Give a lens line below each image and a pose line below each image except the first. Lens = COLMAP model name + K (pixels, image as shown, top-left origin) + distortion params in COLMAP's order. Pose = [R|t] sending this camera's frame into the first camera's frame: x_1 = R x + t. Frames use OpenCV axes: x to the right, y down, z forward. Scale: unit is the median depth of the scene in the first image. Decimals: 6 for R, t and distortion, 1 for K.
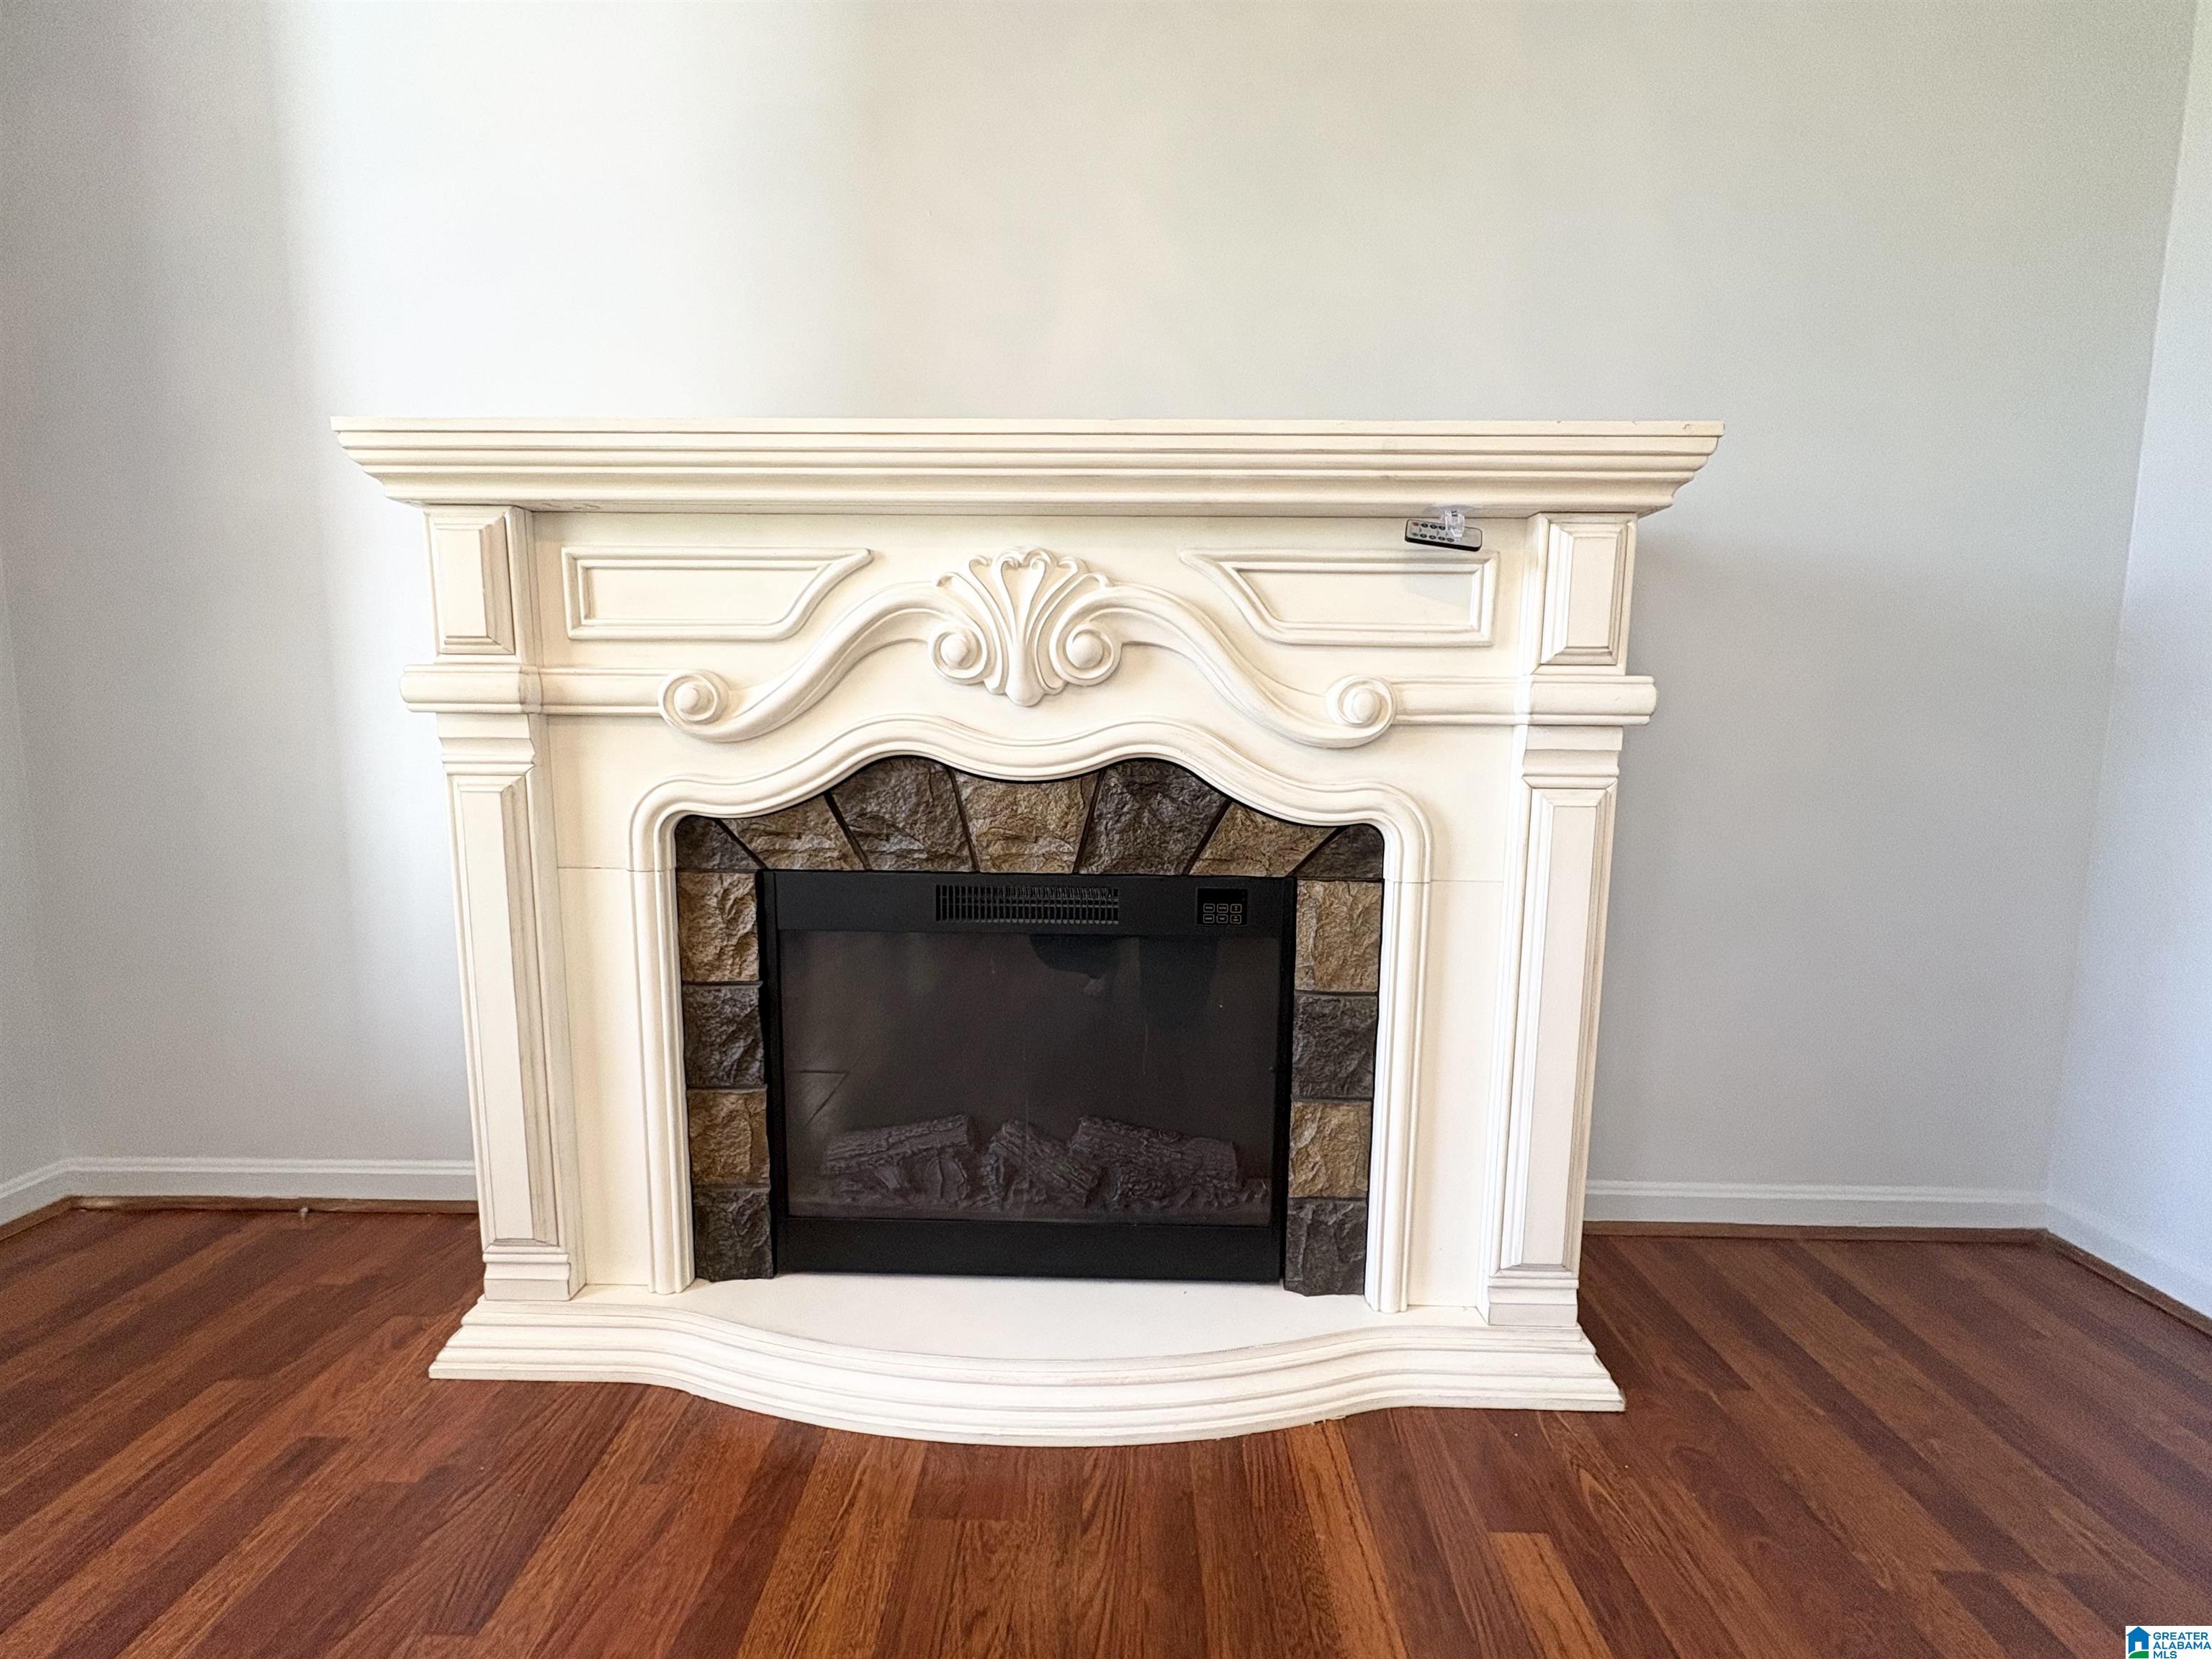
lens RADIAL K [[885.0, 0, 1105.3], [0, 885.0, 826.3], [0, 0, 1]] dist [0.001113, 0.000027]
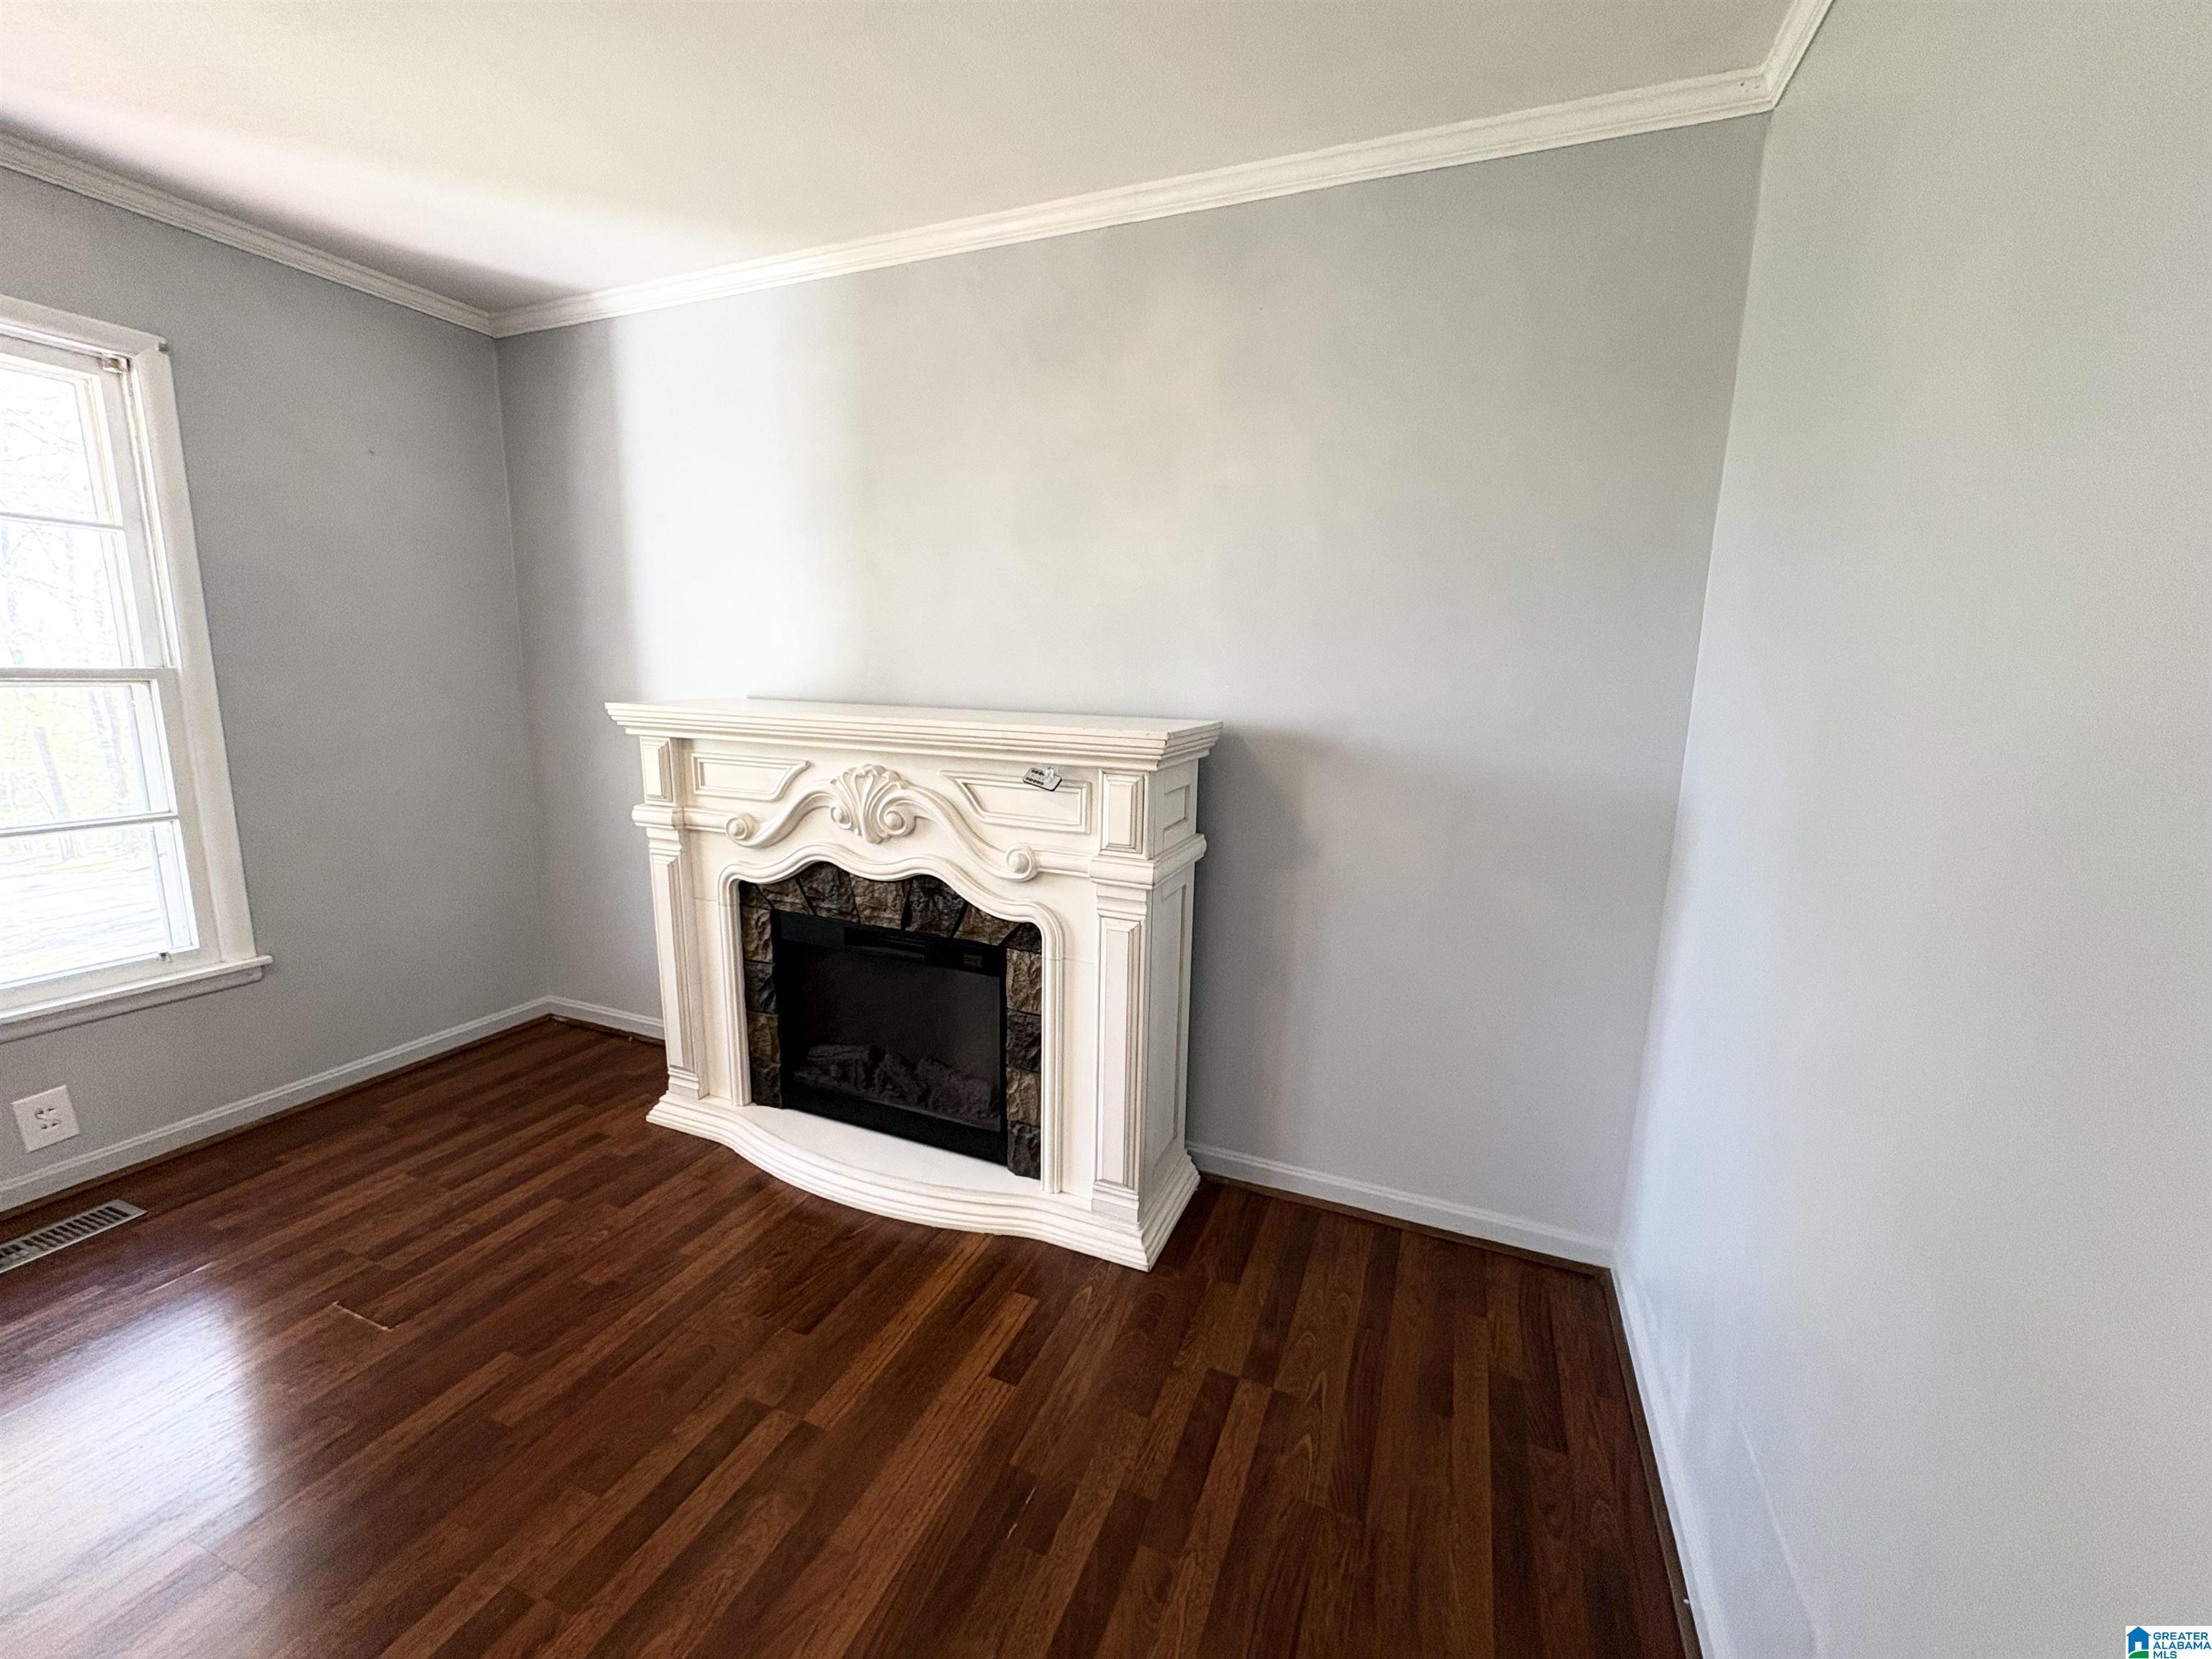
lens RADIAL K [[885.0, 0, 1105.3], [0, 885.0, 826.3], [0, 0, 1]] dist [0.001113, 0.000027]
pose [[0.928614, 0.075604, -0.363264, 1.047750], [-0.051490, 0.995806, 0.075628, -0.335598], [0.367459, -0.051525, 0.928612, -0.592729]]
